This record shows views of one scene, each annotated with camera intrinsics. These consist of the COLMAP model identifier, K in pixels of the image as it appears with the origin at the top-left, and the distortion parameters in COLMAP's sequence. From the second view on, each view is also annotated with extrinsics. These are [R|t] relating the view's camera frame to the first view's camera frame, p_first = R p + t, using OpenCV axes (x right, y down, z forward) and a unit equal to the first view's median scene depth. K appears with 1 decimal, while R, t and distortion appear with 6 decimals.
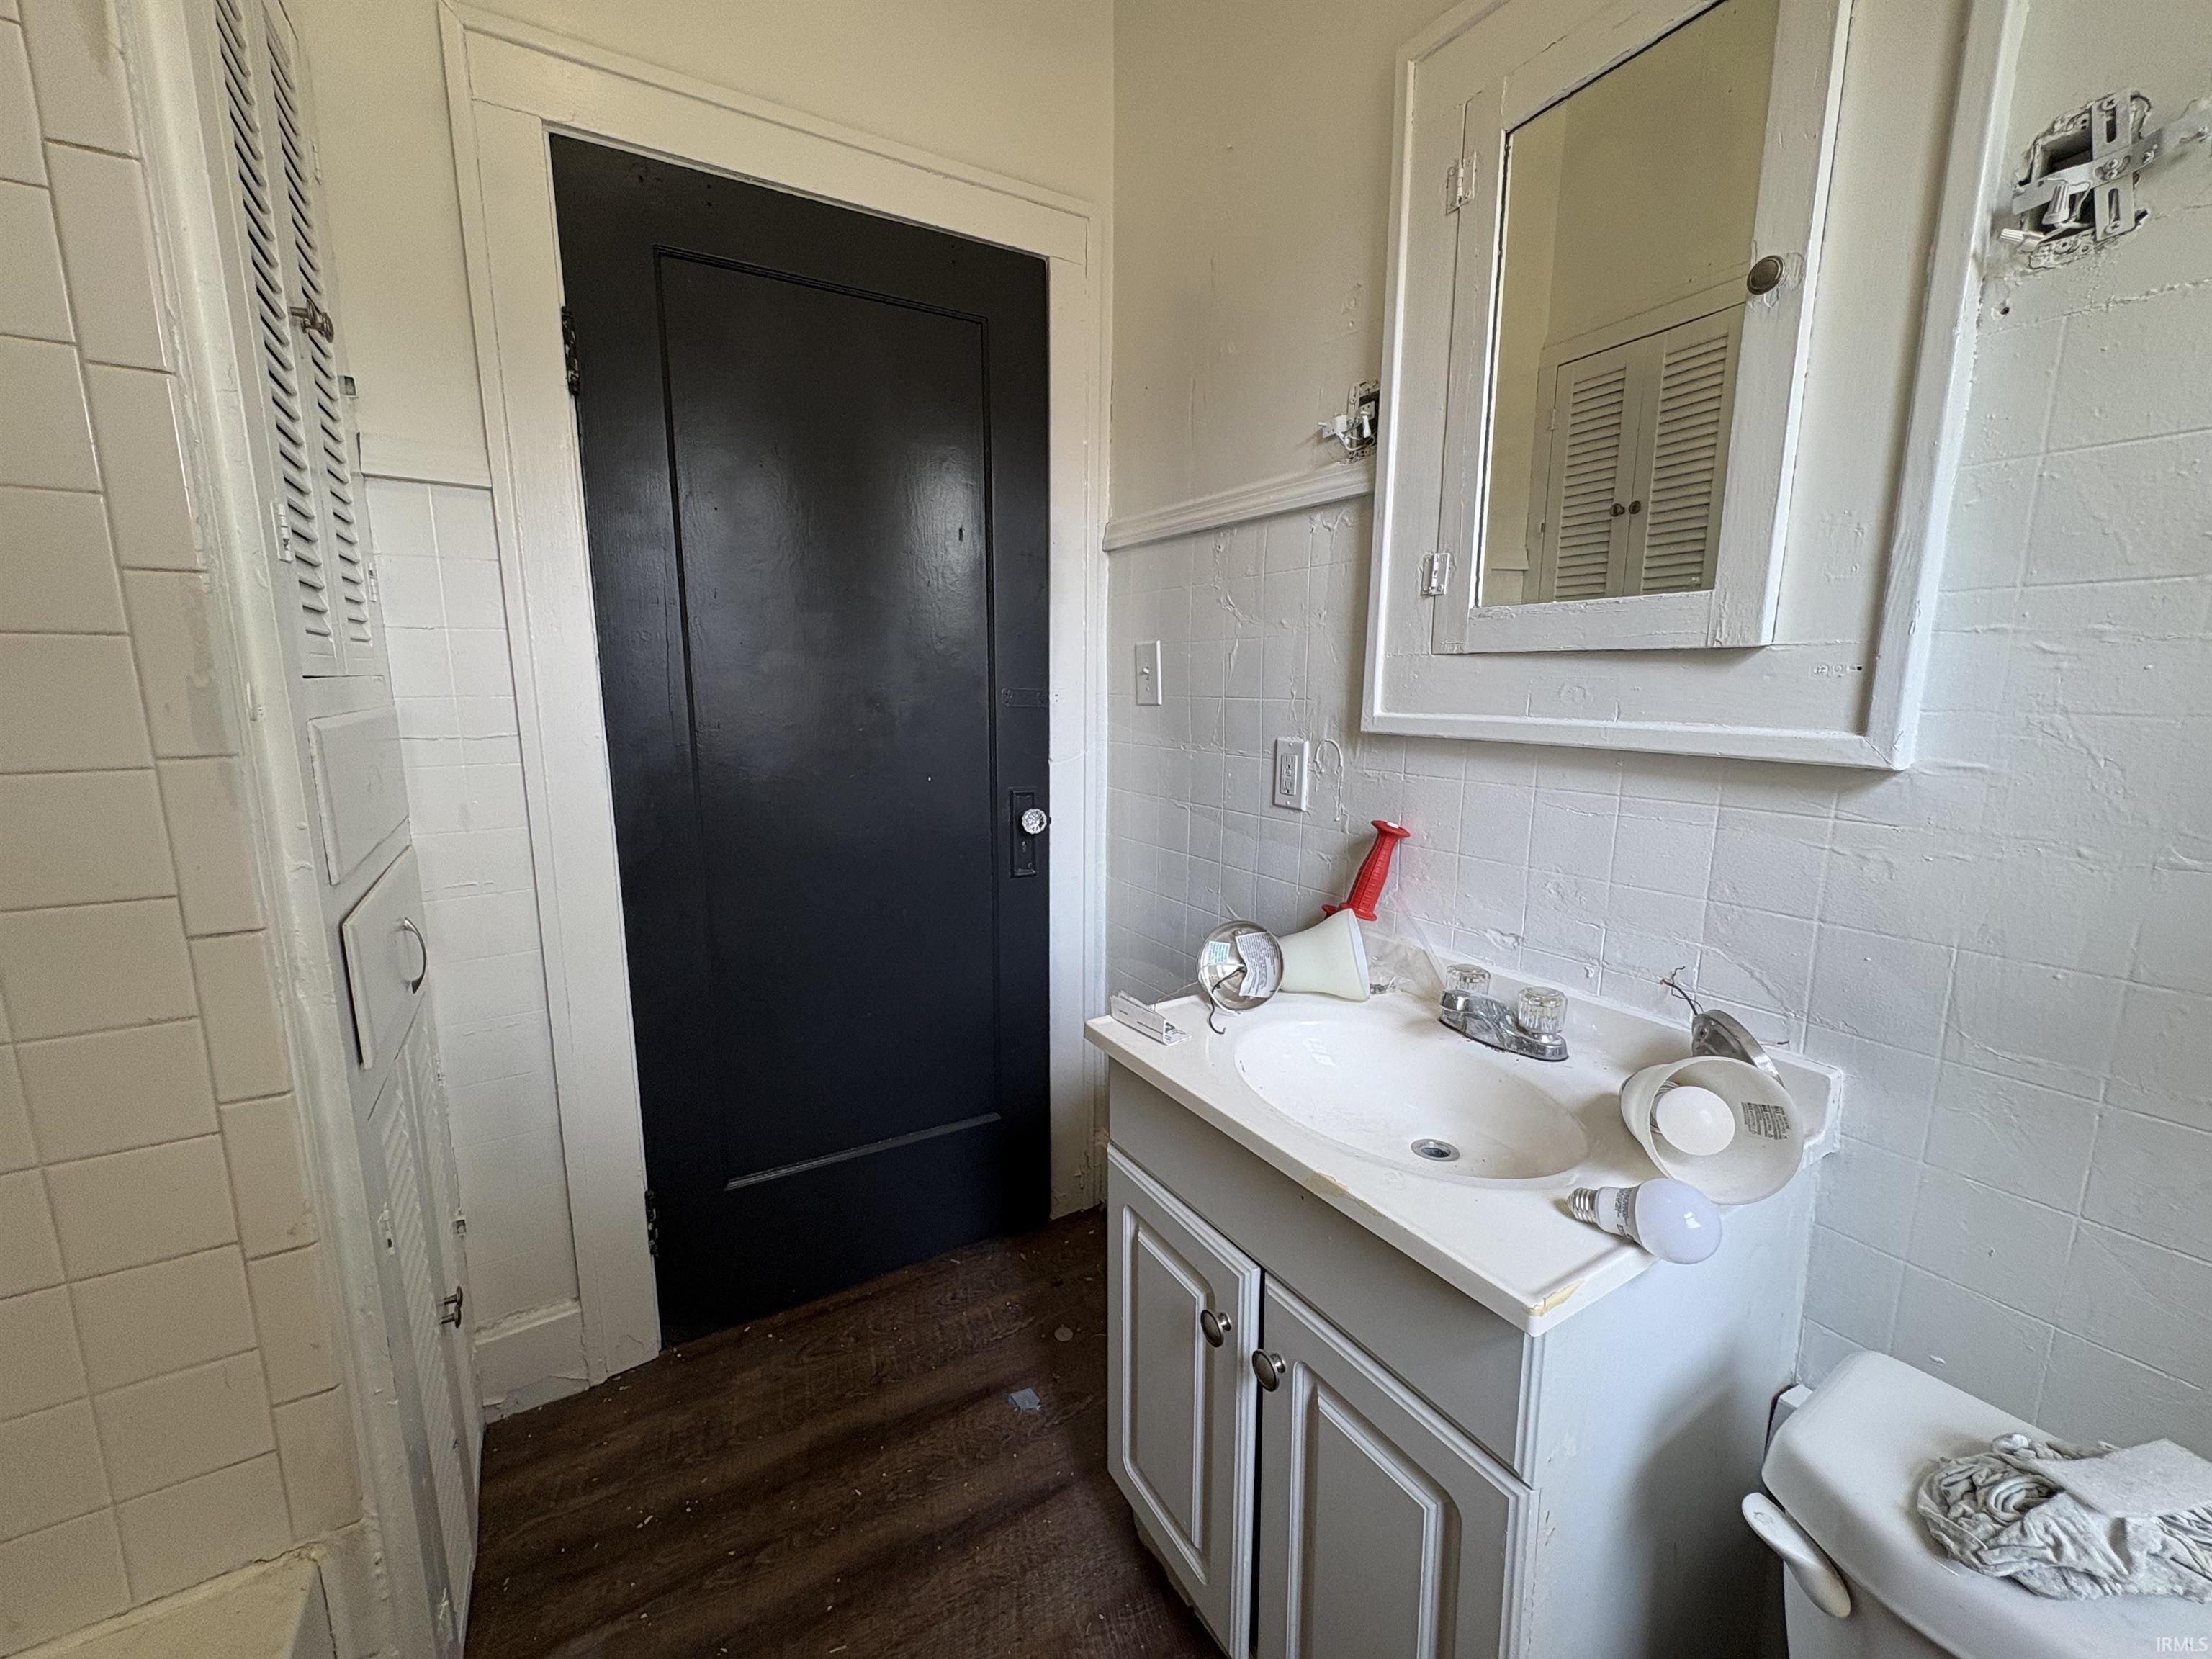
lens RADIAL K [[881.2, 0, 1105.8], [0, 881.2, 827.1], [0, 0, 1]] dist [-0.000002, 0.000411]
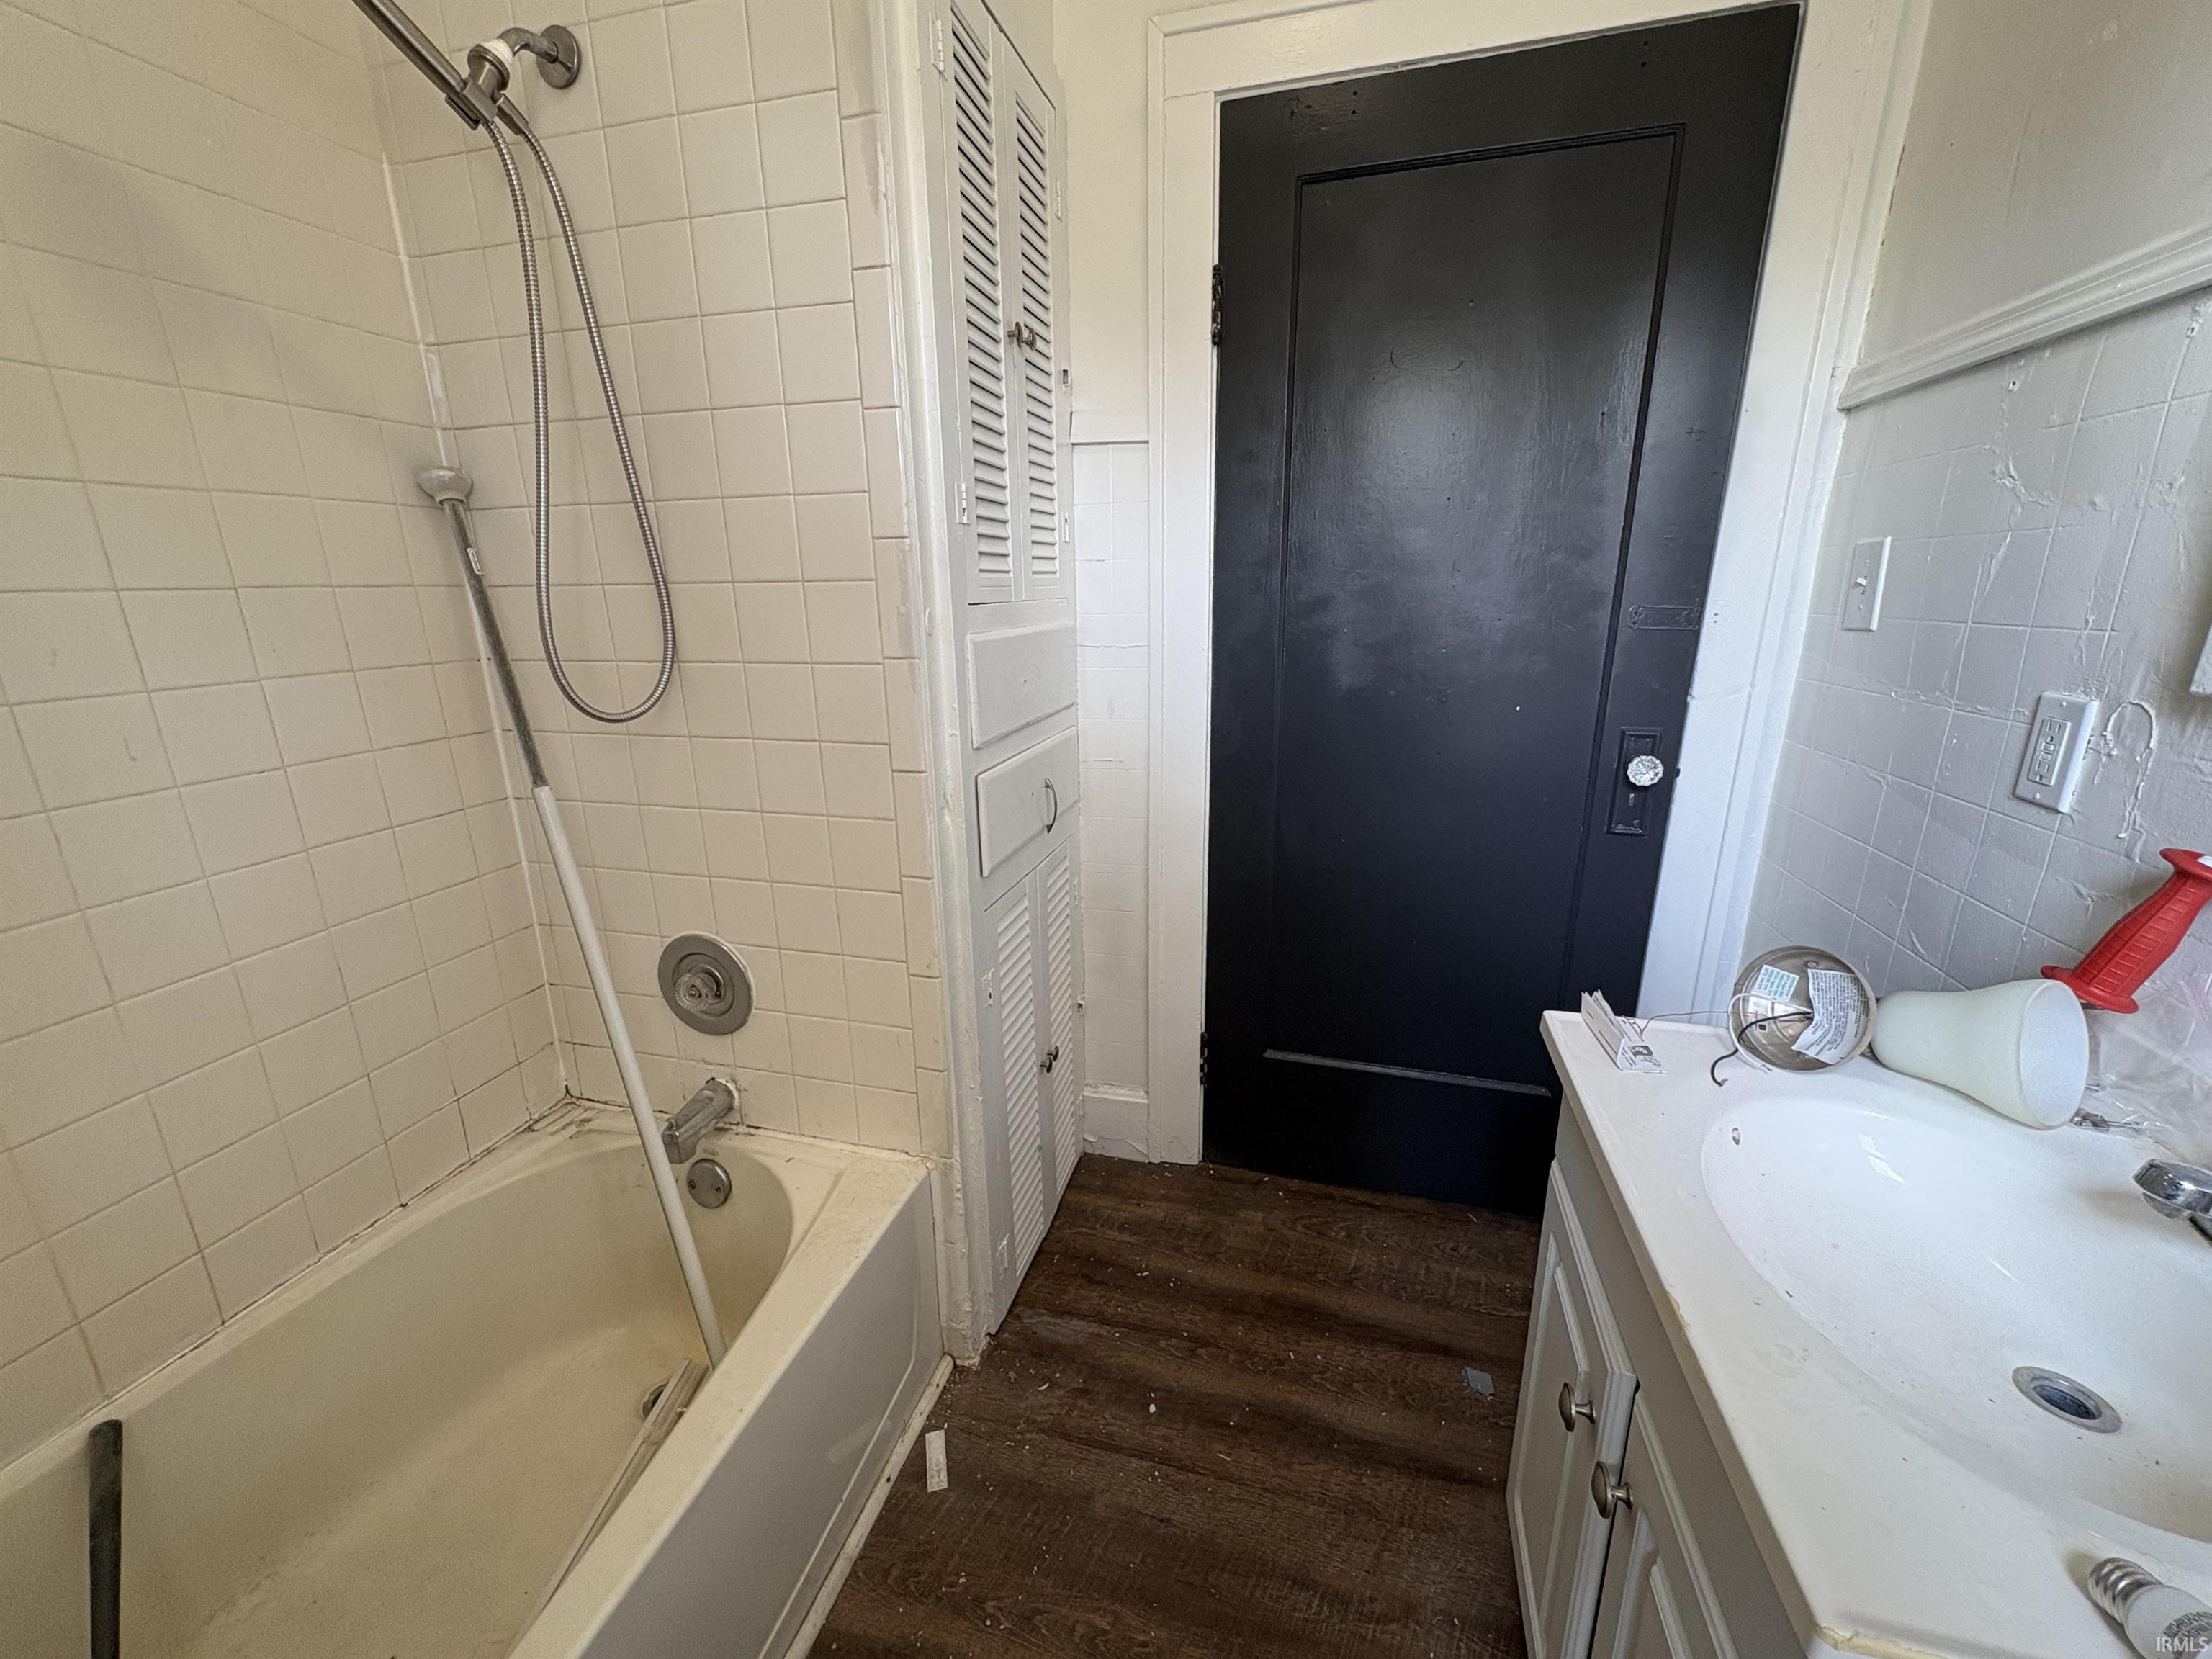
lens RADIAL K [[881.2, 0, 1103.8], [0, 881.2, 827.5], [0, 0, 1]] dist [-0.000002, 0.000411]
pose [[0.686801, 0.181141, -0.703912, 0.214078], [-0.107402, 0.983109, 0.148197, -0.029798], [0.718866, -0.026180, 0.694655, 0.087227]]
